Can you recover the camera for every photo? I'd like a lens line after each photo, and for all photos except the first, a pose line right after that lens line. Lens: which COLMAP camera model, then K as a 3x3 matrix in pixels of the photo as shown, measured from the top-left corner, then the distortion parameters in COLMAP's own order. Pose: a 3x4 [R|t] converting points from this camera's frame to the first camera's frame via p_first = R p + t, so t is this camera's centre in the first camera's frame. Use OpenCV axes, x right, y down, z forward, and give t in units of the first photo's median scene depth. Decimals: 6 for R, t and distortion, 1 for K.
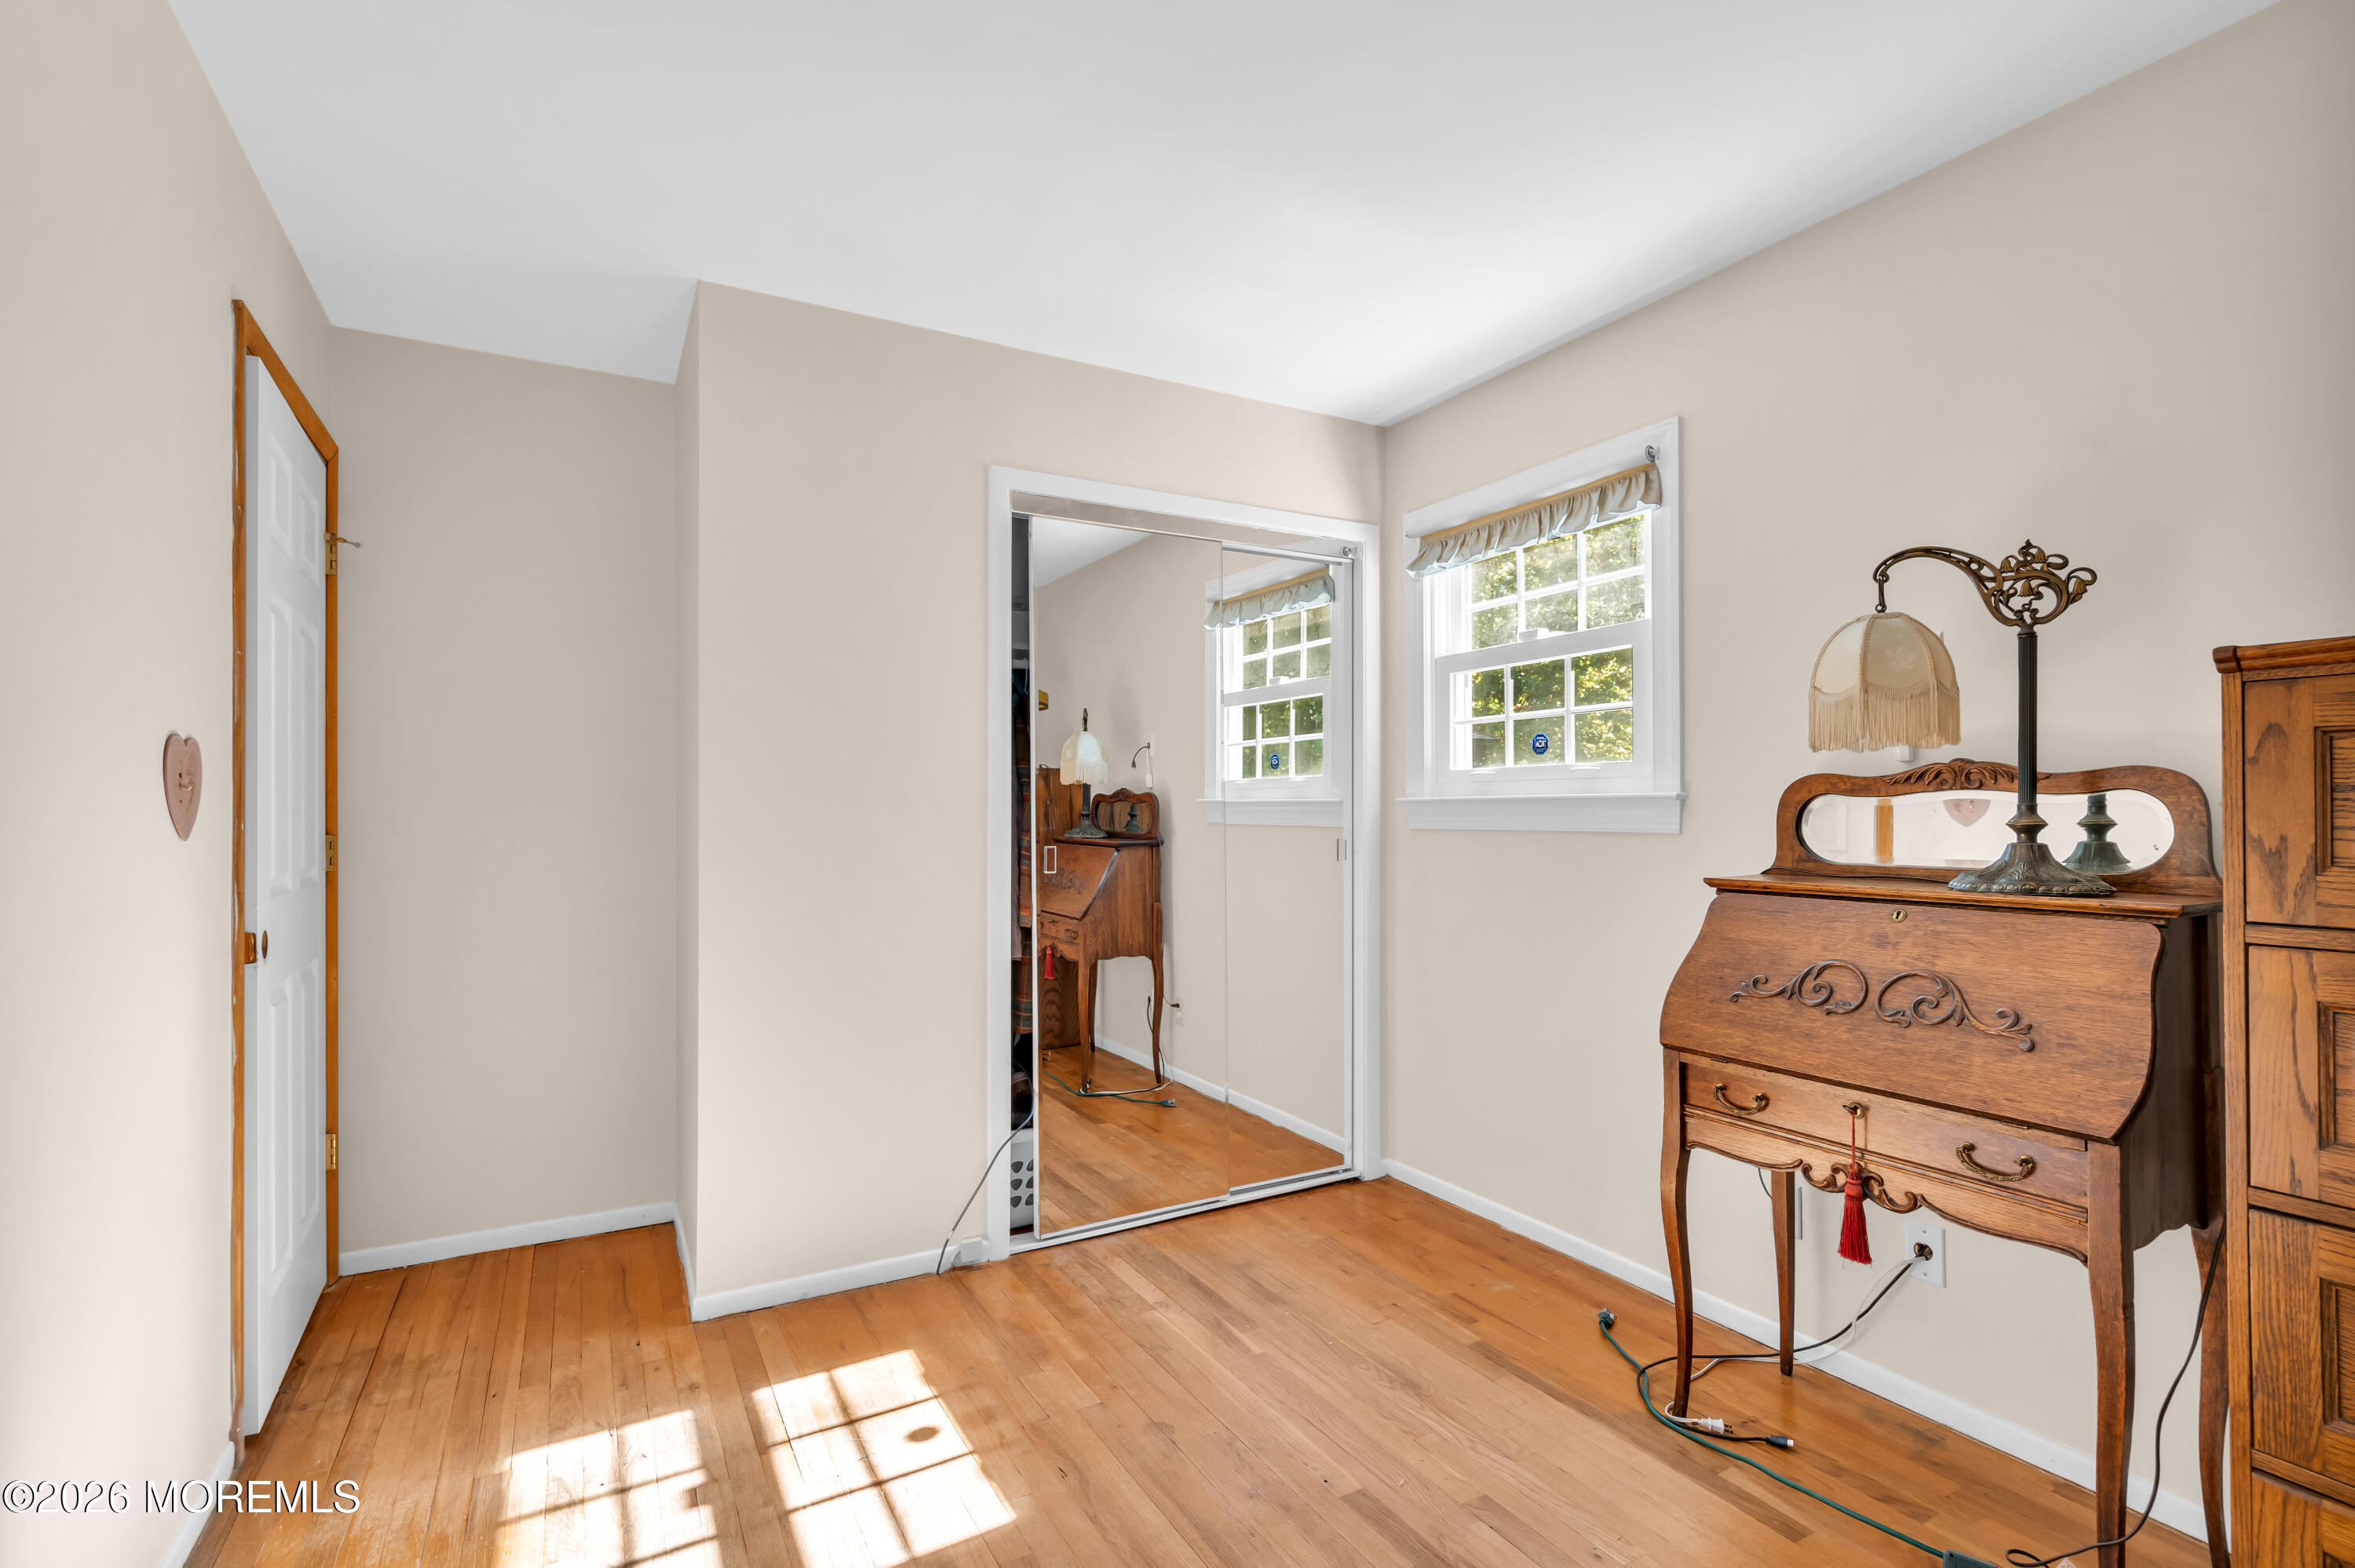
lens RADIAL K [[1071.1, 0, 1186.8], [0, 1071.1, 796.0], [0, 0, 1]] dist [-0.003416, -0.000214]
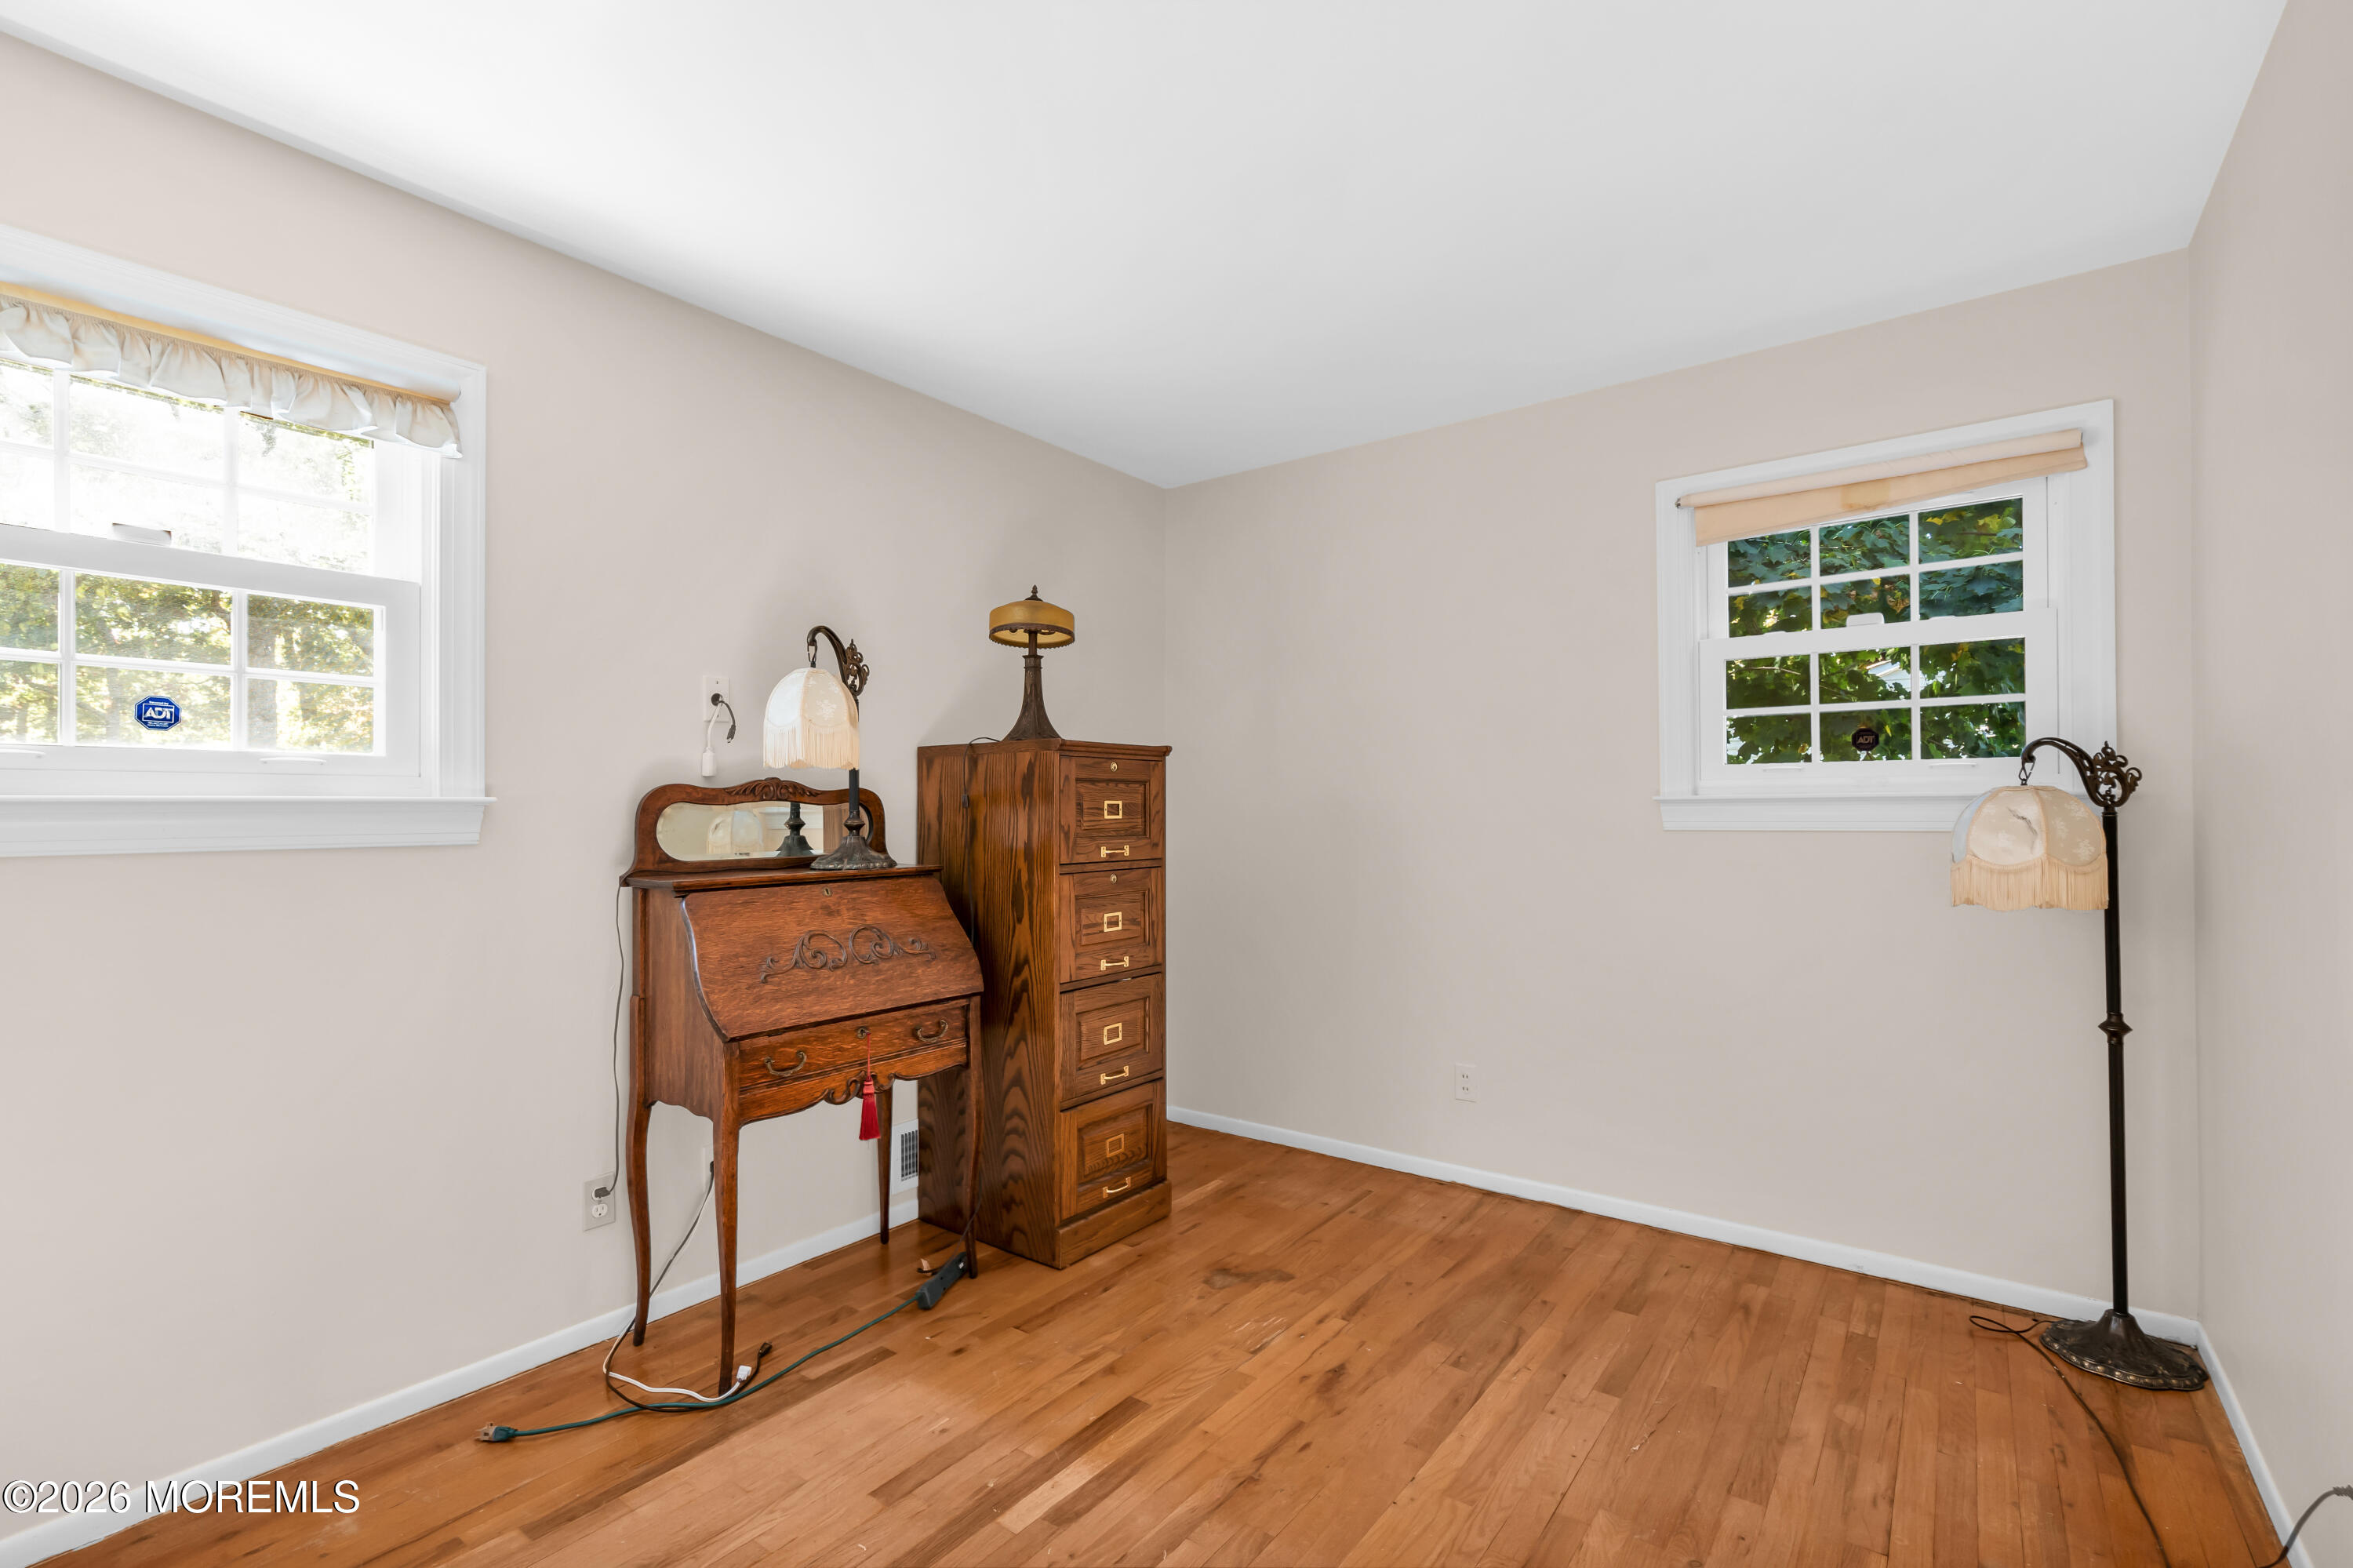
lens RADIAL K [[1070.4, 0, 1171.2], [0, 1070.4, 788.2], [0, 0, 1]] dist [-0.003416, -0.000214]
pose [[-0.406439, 0.022378, 0.913404, -0.735216], [-0.007224, 0.999590, -0.027704, 0.012954], [-0.913649, -0.017859, -0.406111, 1.099629]]
